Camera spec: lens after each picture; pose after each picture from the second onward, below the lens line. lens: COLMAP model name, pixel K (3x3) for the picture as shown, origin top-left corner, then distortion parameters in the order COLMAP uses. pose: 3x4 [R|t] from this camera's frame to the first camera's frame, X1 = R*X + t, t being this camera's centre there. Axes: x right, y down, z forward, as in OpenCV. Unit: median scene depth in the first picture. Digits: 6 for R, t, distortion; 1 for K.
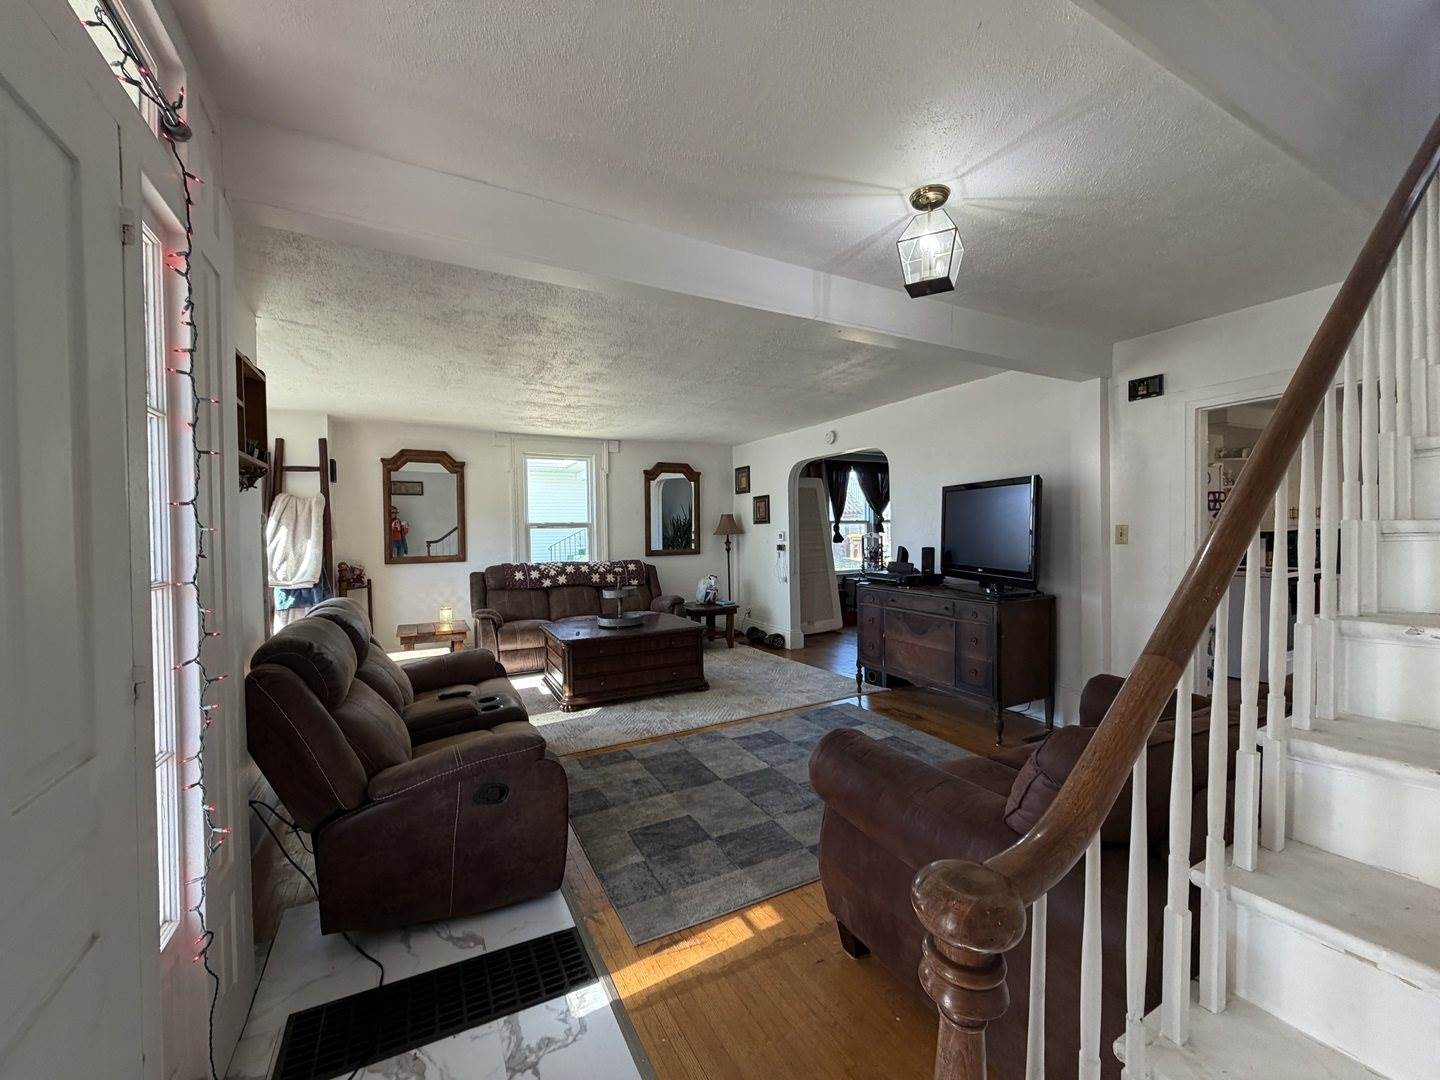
lens RADIAL K [[574.2, 0, 718.4], [0, 574.2, 541.9], [0, 0, 1]] dist [0.000296, 0.000013]
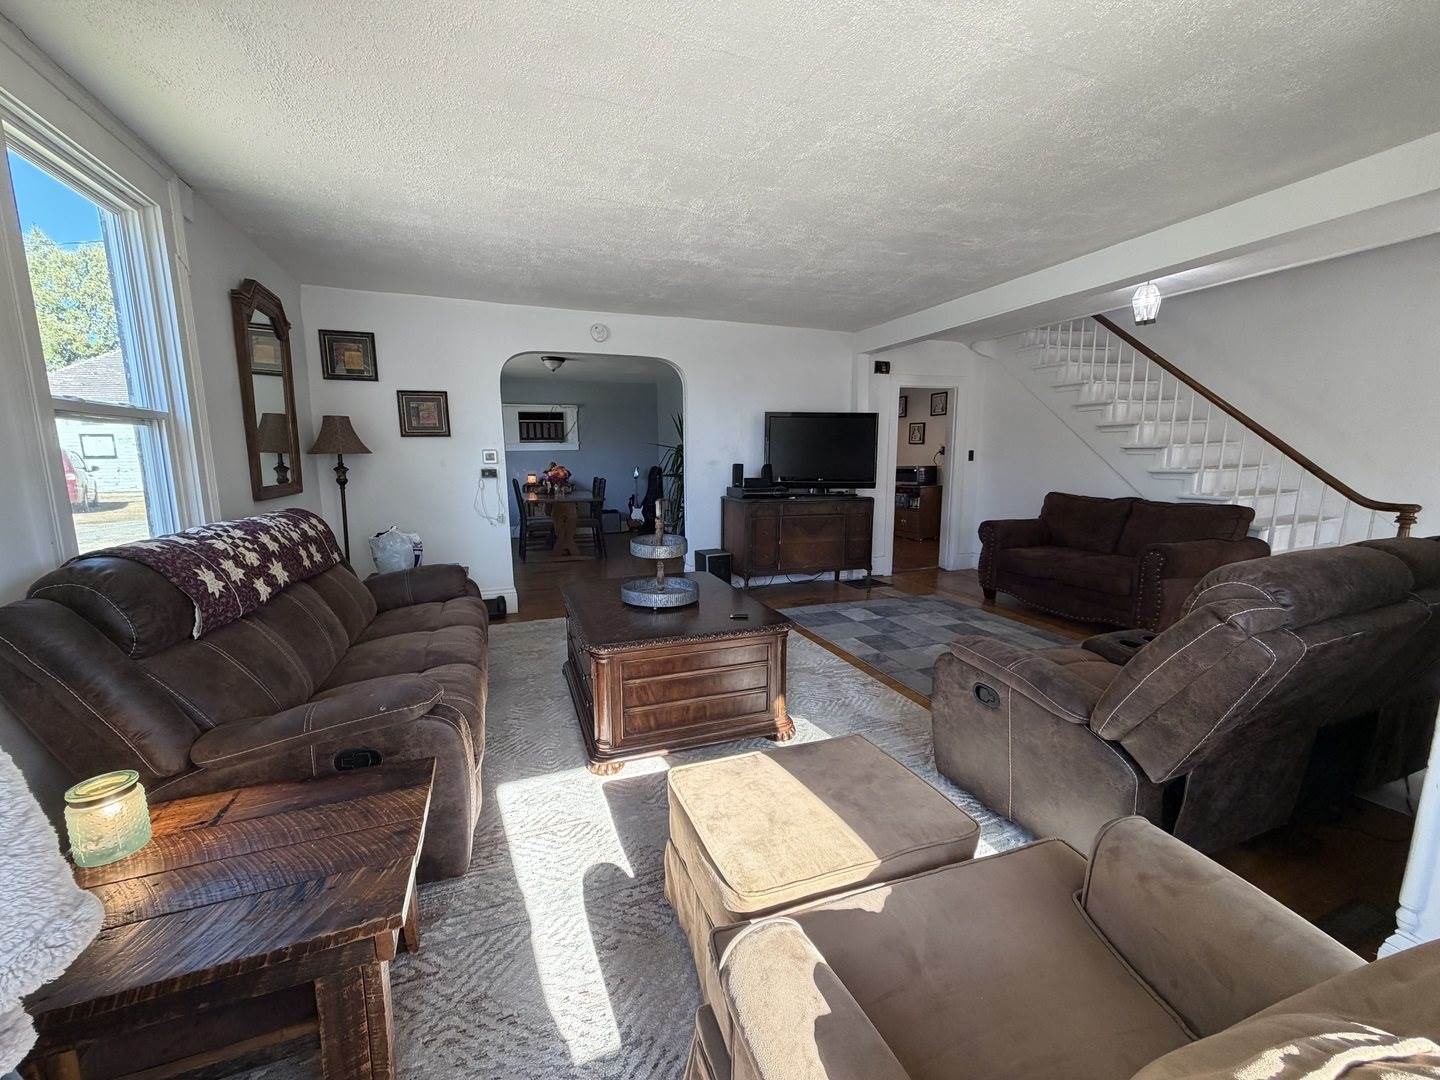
lens RADIAL K [[574.2, 0, 715.2], [0, 574.2, 538.5], [0, 0, 1]] dist [0.000296, 0.000013]
pose [[0.119936, -0.130491, 0.984168, -0.641730], [0.021902, 0.991431, 0.128785, 0.005197], [-0.992540, 0.006109, 0.121766, 0.760795]]
